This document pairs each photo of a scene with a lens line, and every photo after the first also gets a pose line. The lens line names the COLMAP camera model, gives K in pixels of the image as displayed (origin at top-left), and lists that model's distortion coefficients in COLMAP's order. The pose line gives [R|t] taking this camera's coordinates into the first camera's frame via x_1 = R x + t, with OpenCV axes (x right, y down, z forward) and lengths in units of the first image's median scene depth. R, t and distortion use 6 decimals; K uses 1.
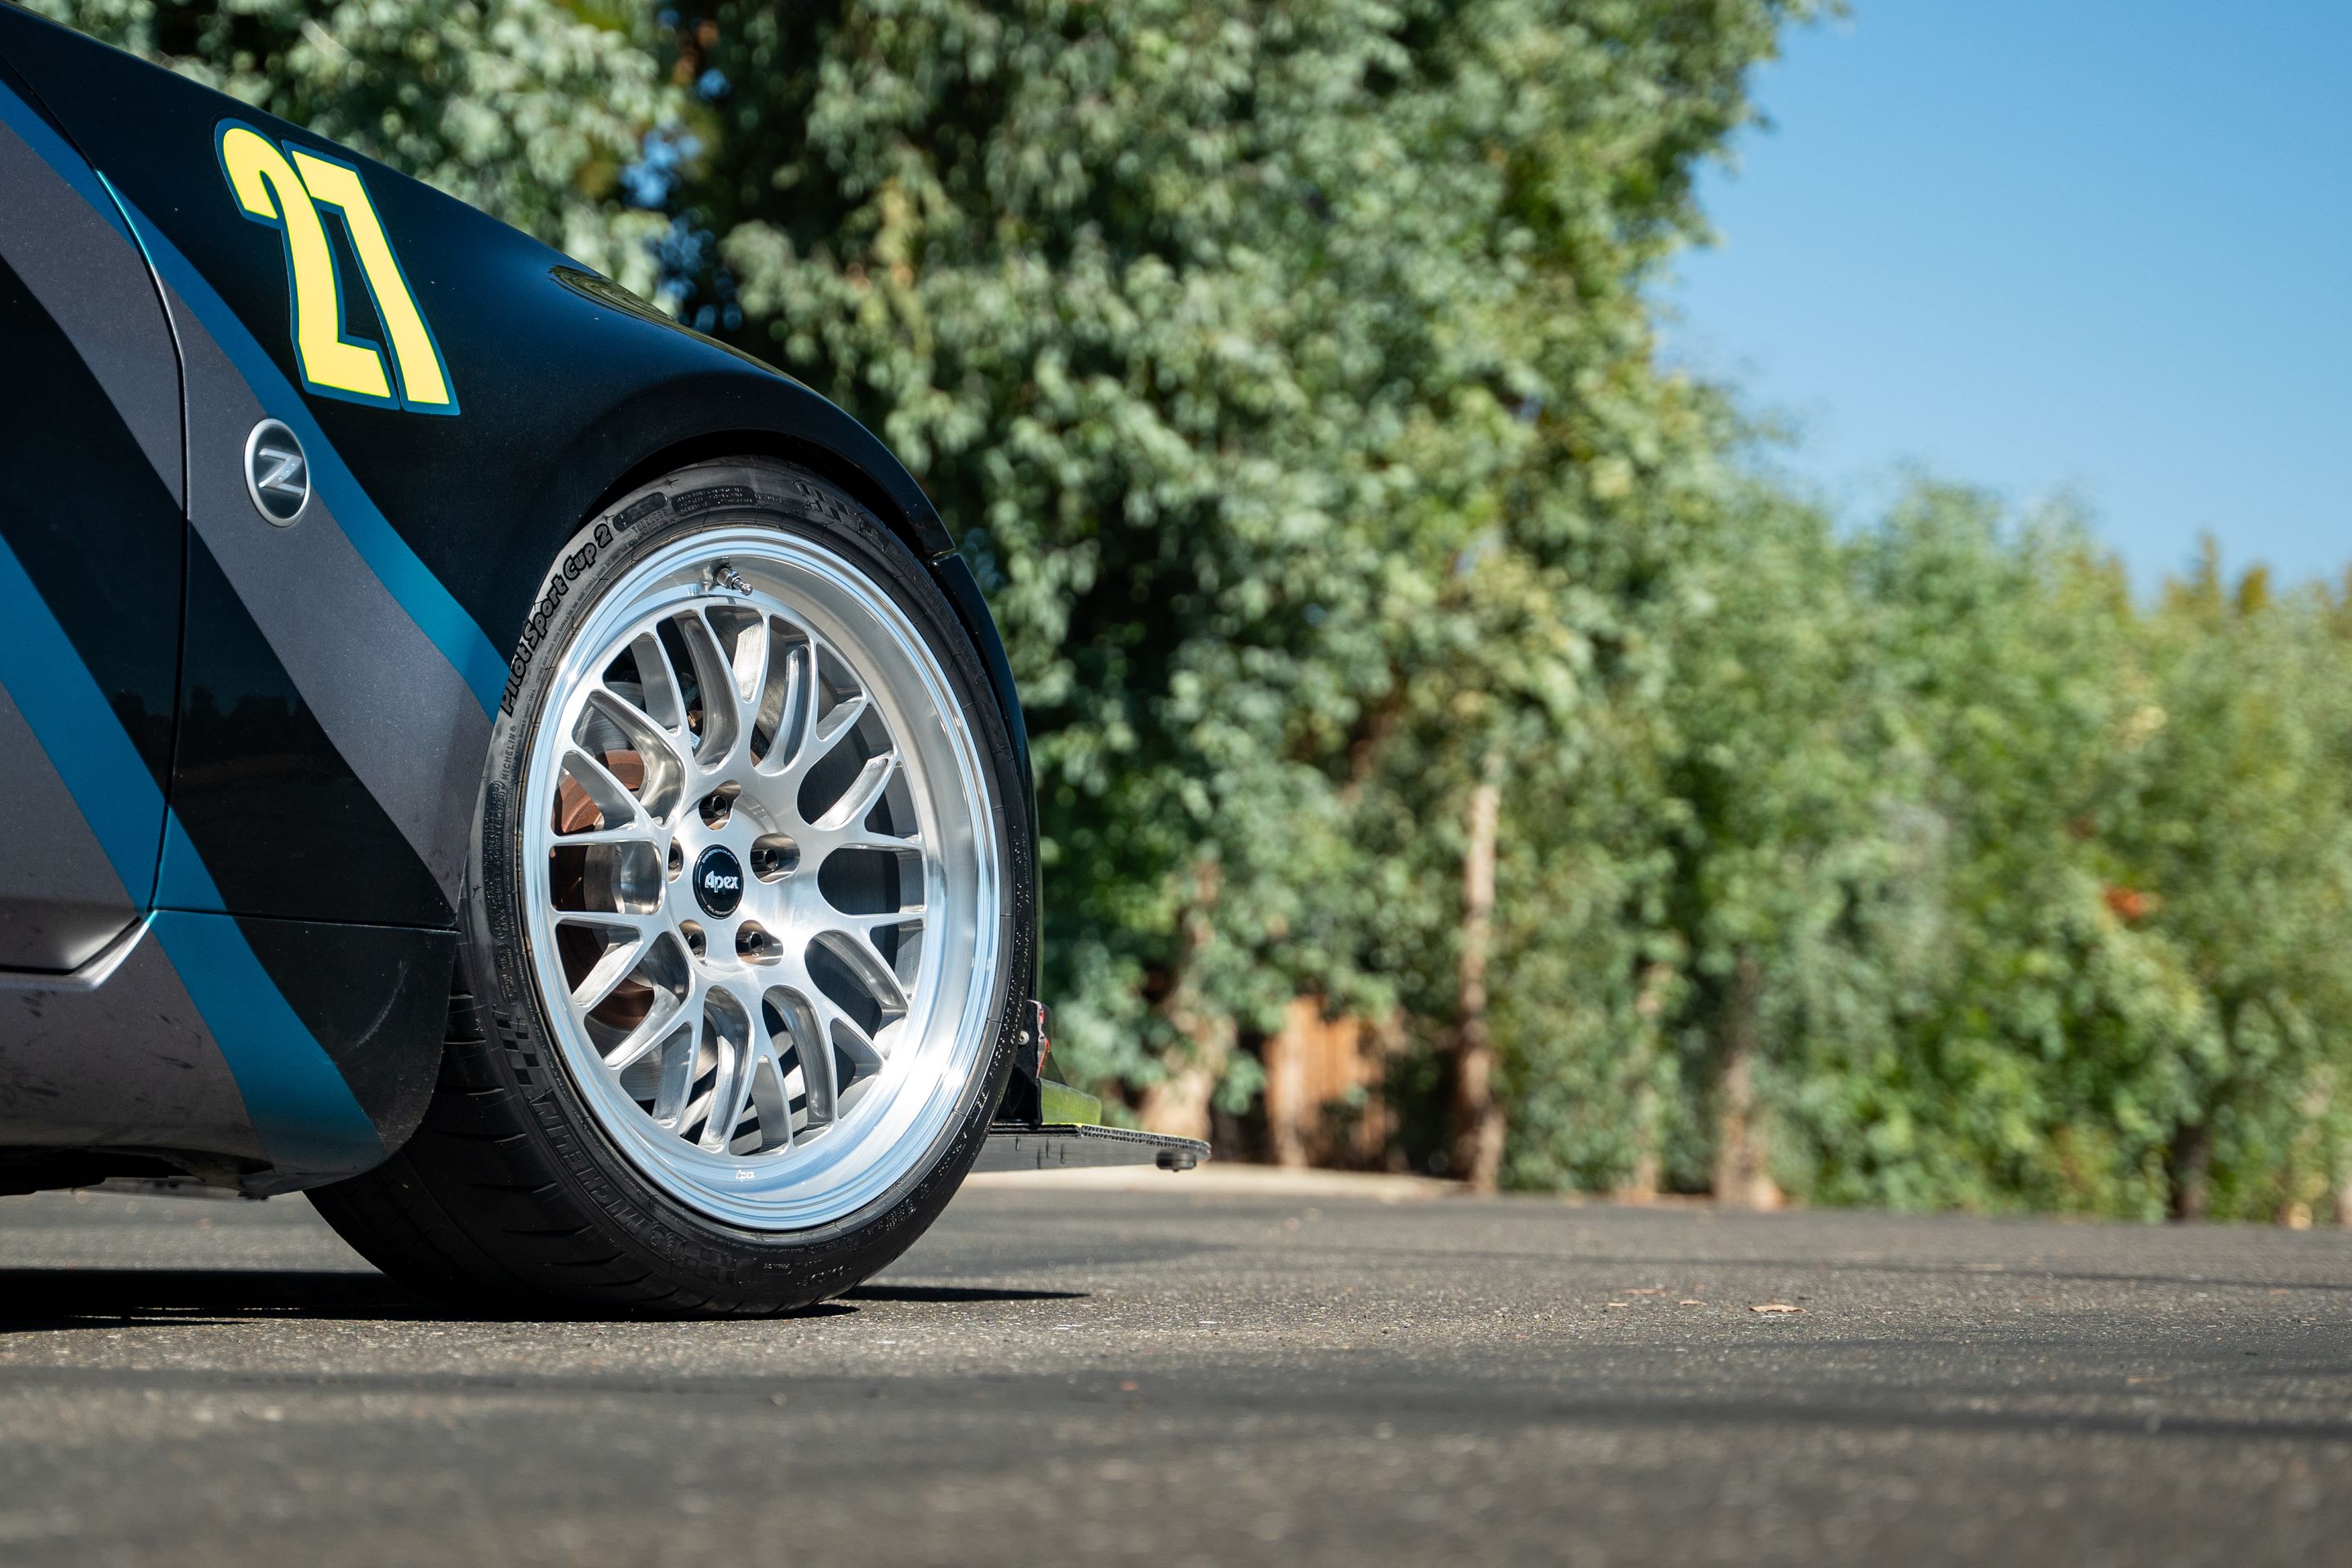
lens RADIAL K [[5759.6, 0, 1176.0], [0, 5759.6, 784.0], [0, 0, 1]] dist [0.158337, 0.359064]
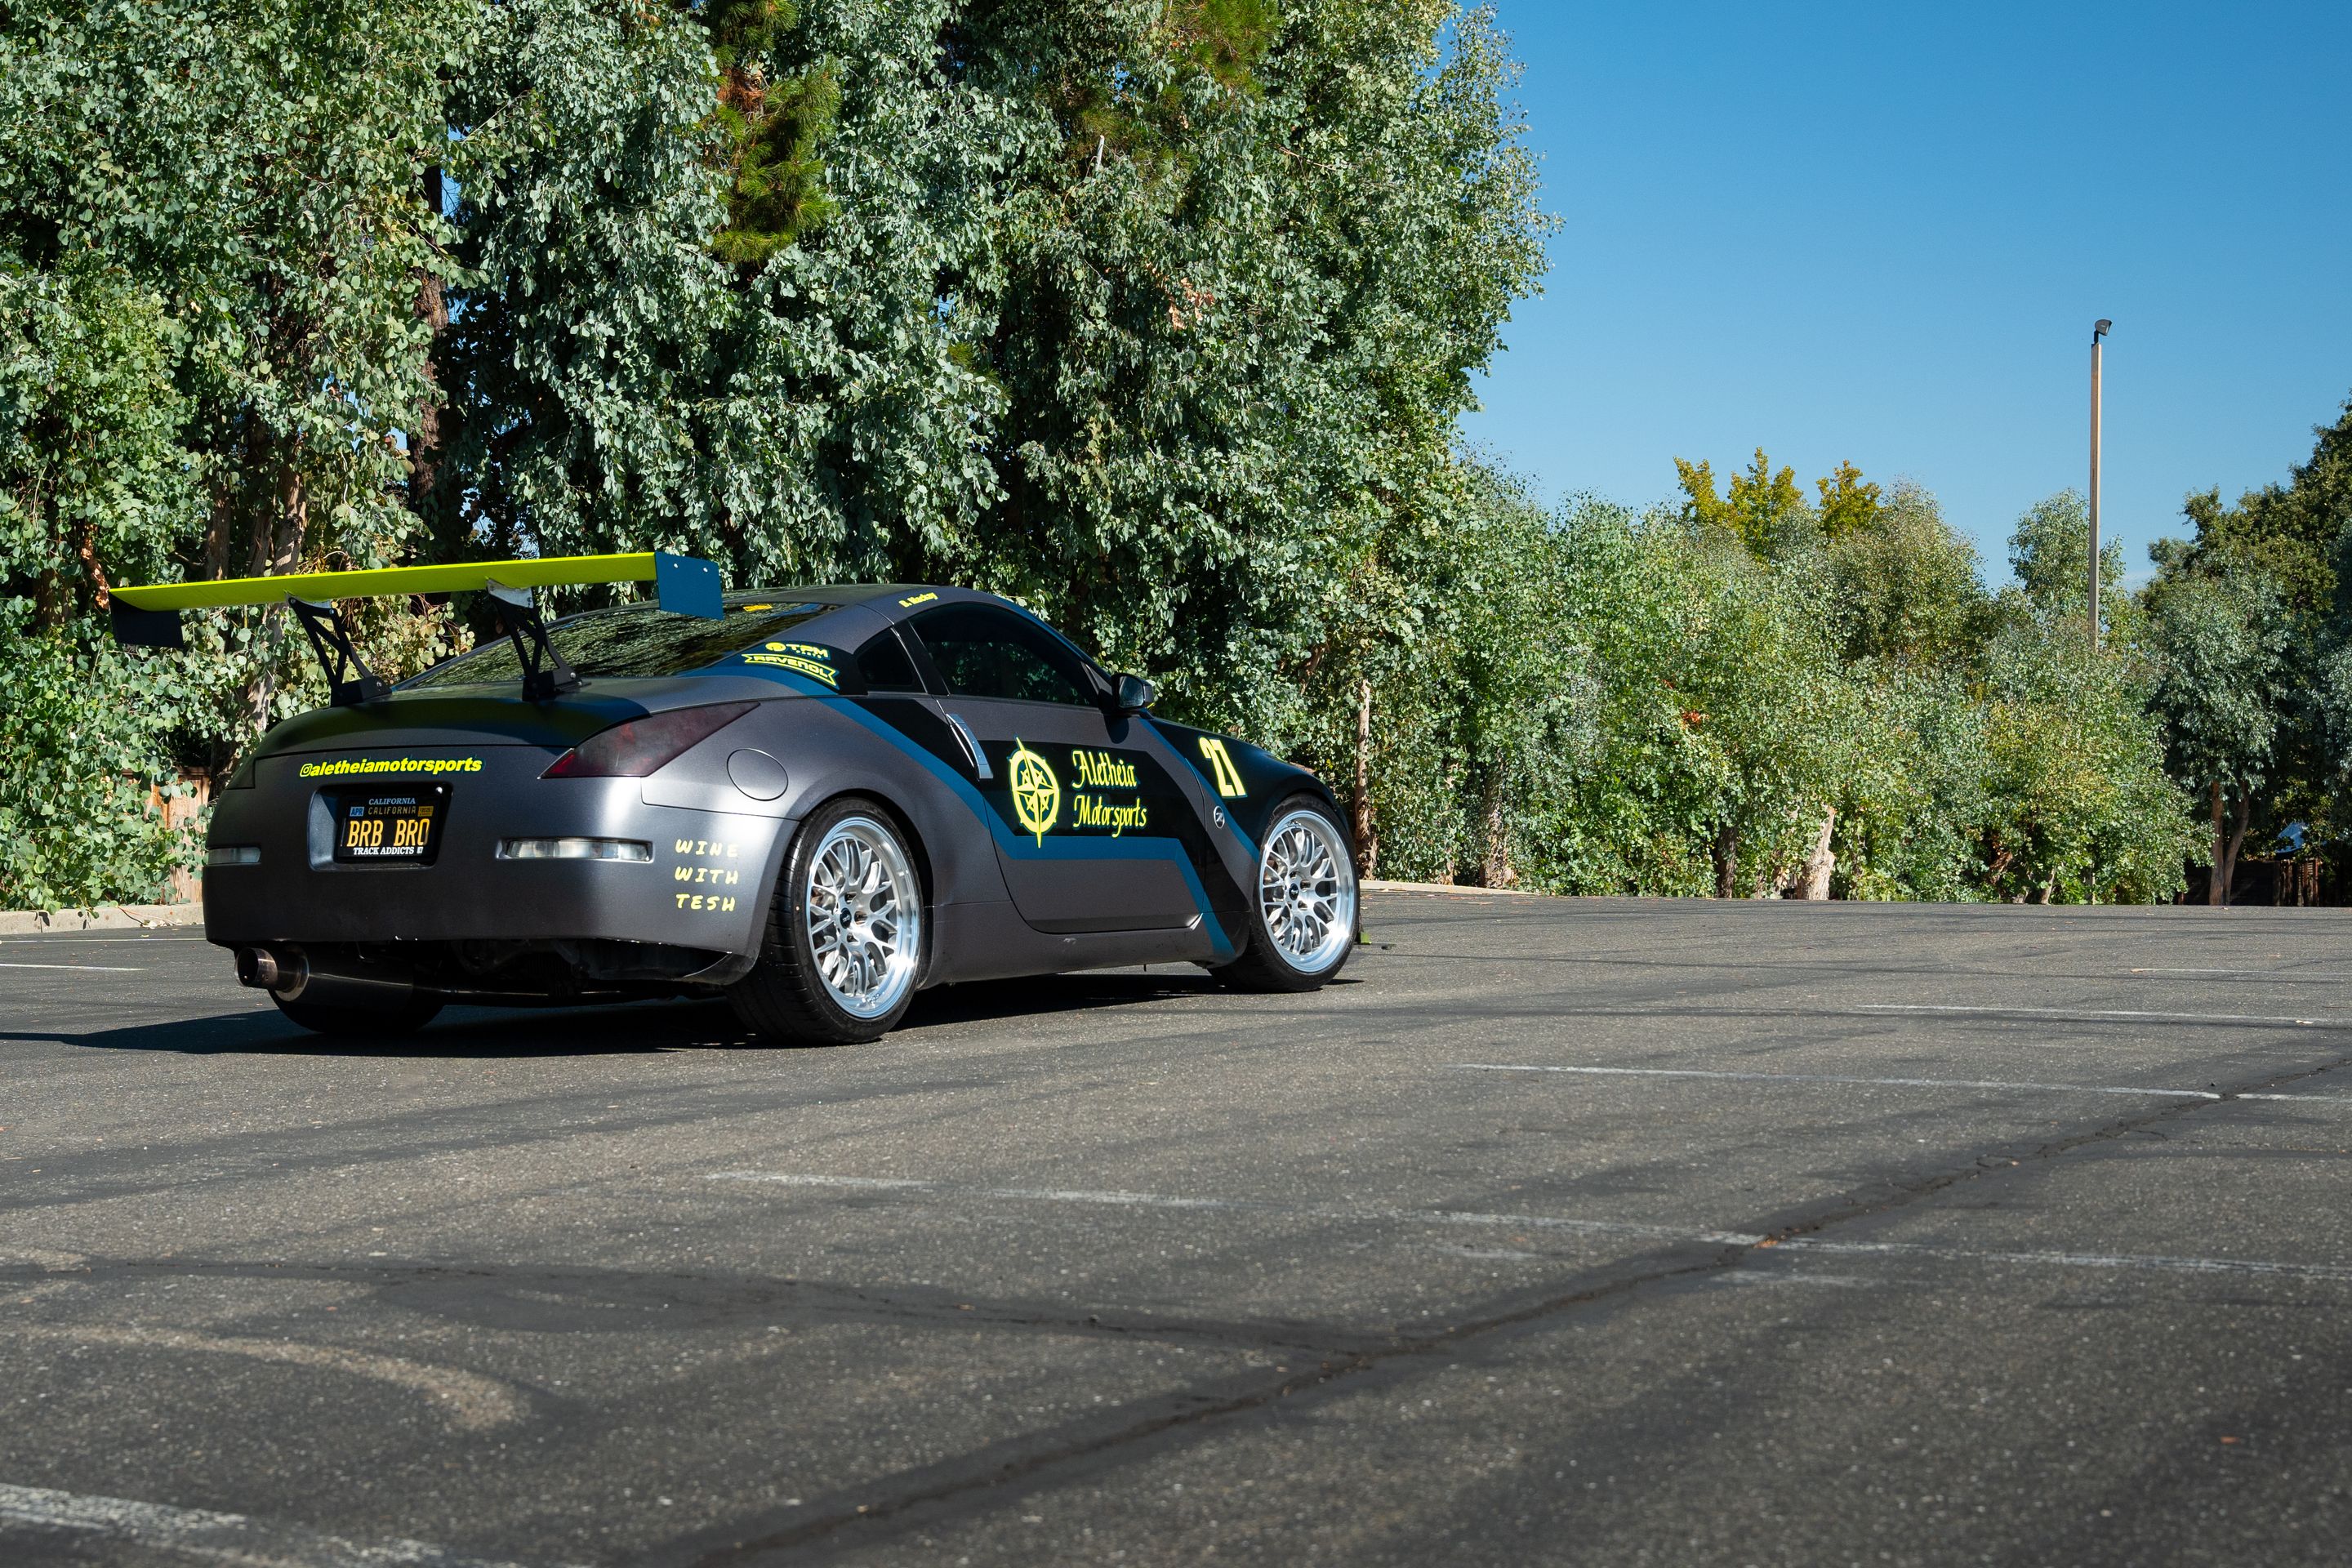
lens RADIAL K [[3998.7, 0, 1176.0], [0, 3998.7, 784.0], [0, 0, 1]] dist [-0.040311, -0.027769]
pose [[0.999509, -0.021975, 0.022321, -0.051228], [0.020608, 0.998000, 0.059762, -0.053861], [-0.023590, -0.059273, 0.997963, -0.437604]]
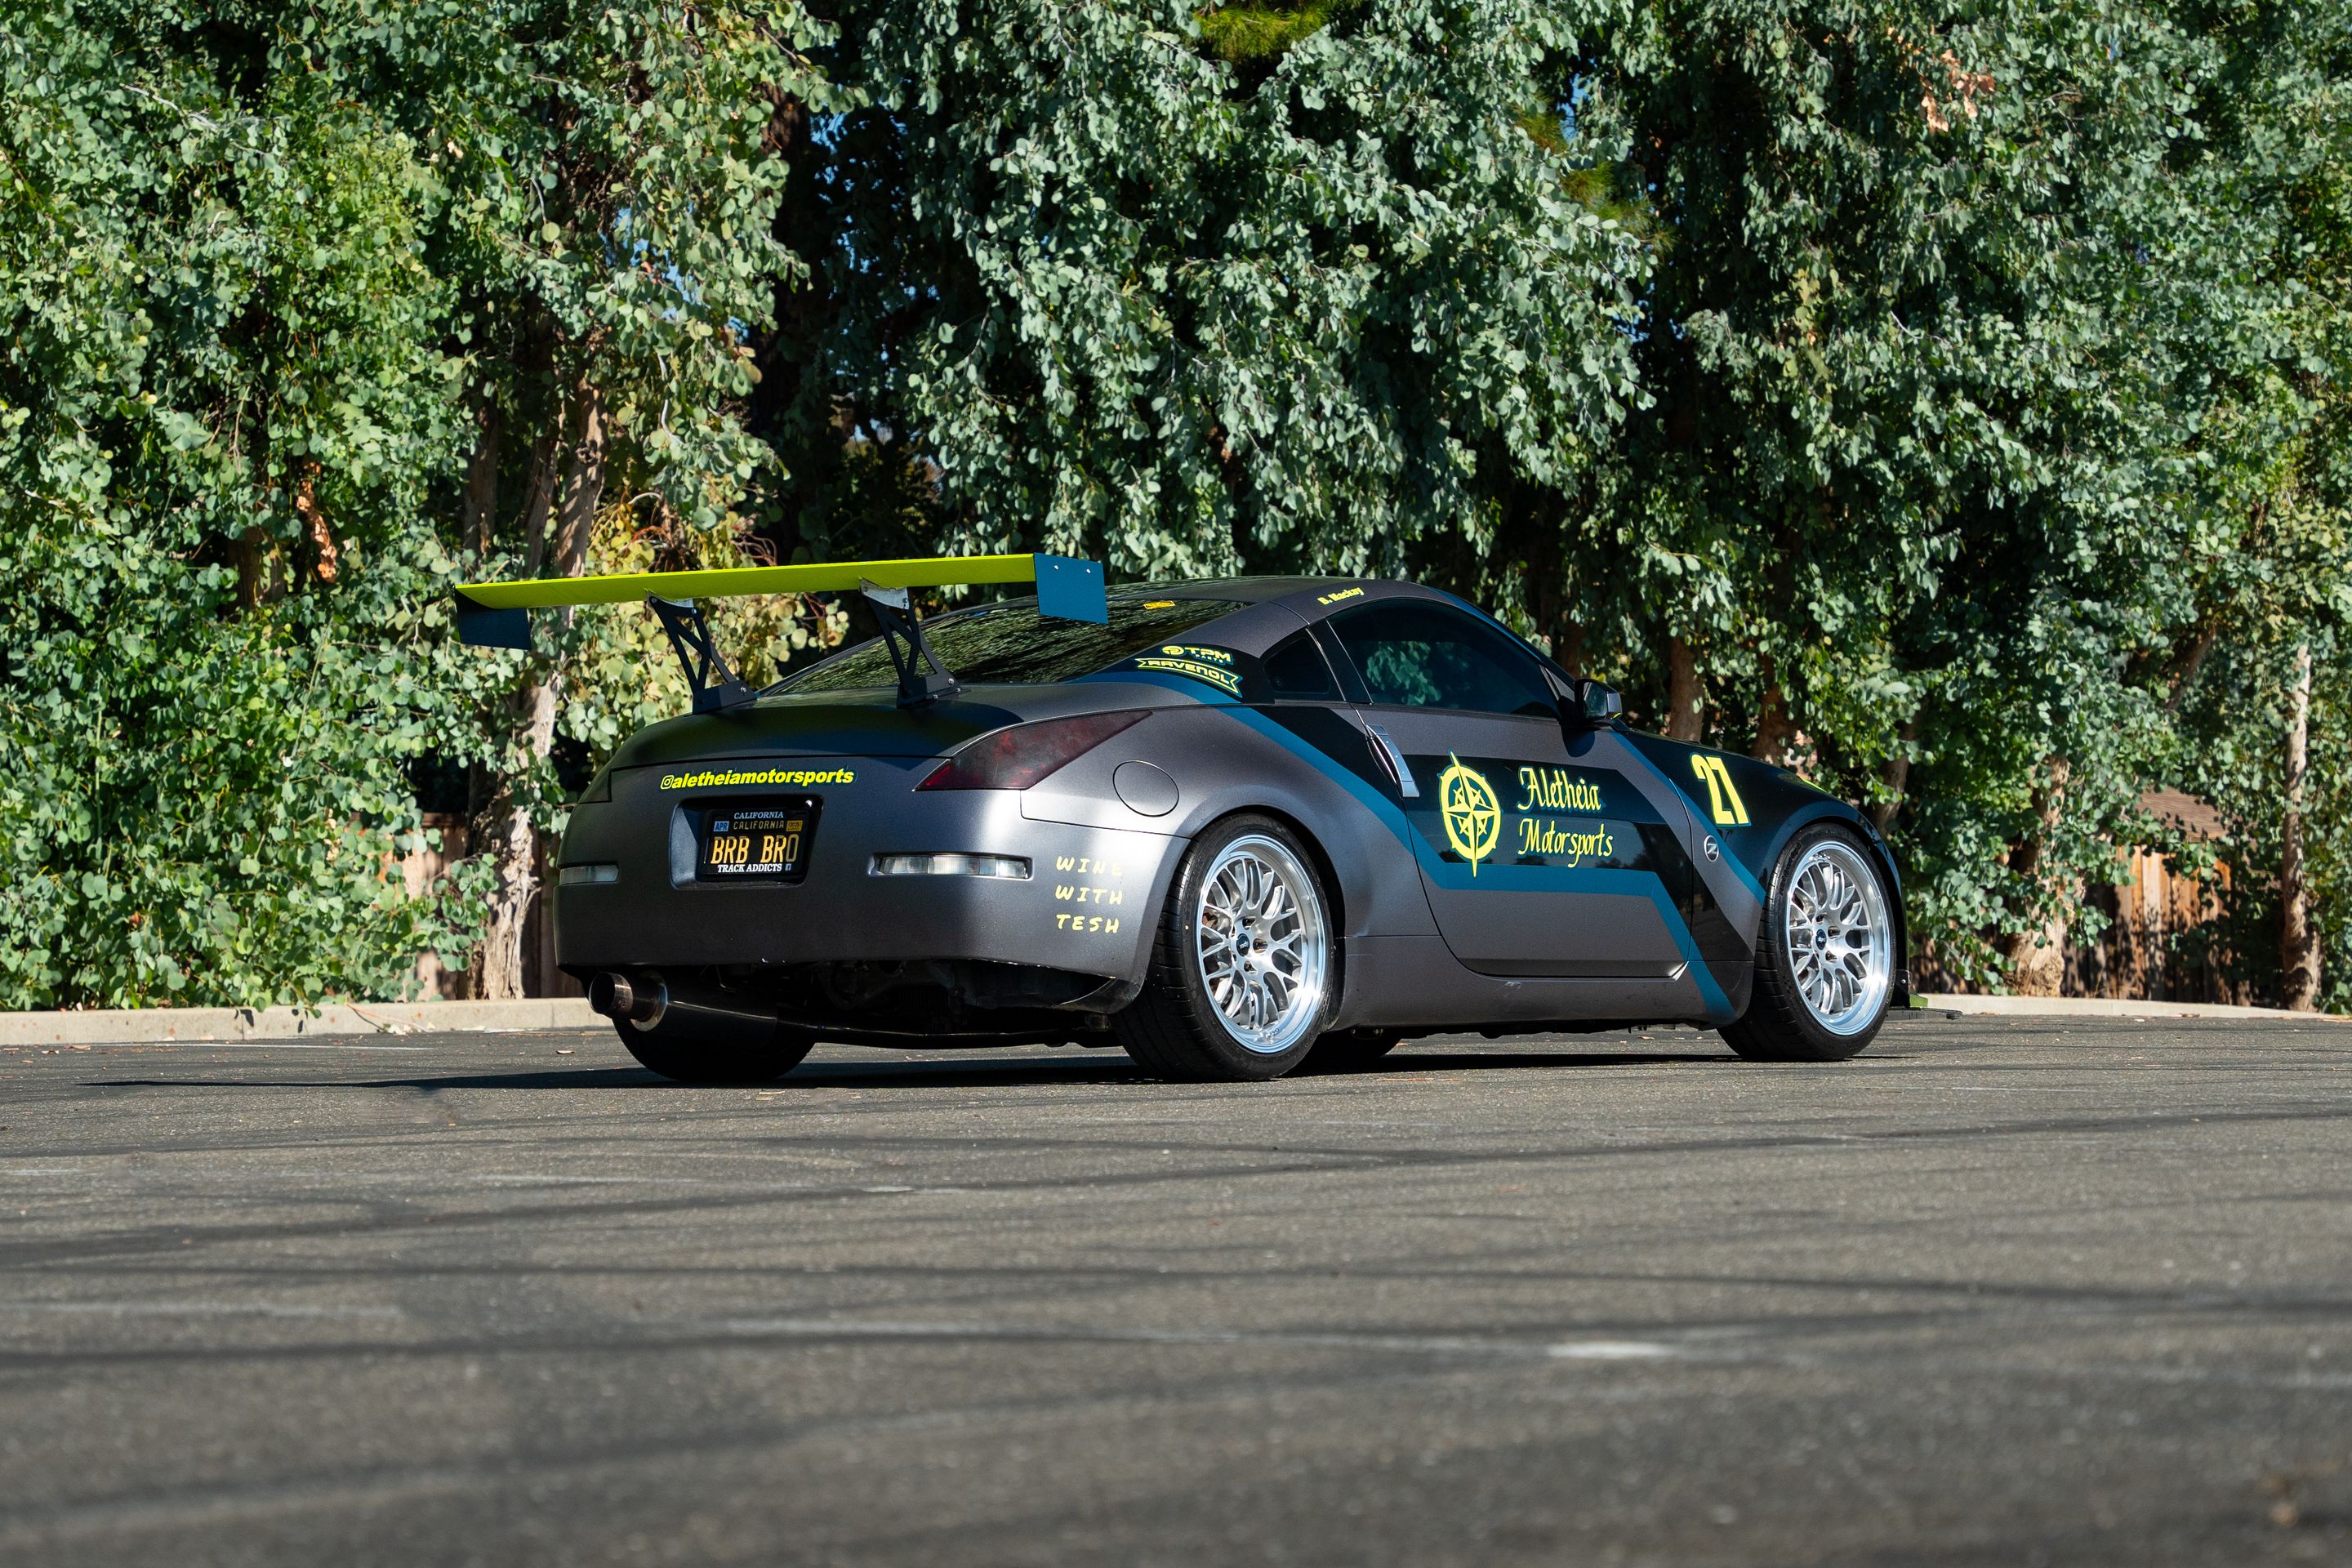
lens RADIAL K [[8601.2, 0, 999.3], [0, 8601.2, 964.5], [0, 0, 1]] dist [0.167715, 3.827169]
pose [[0.990896, -0.016702, -0.133590, 0.029389], [0.025375, 0.997660, 0.063488, -0.070989], [0.132217, -0.066300, 0.989001, -0.966173]]
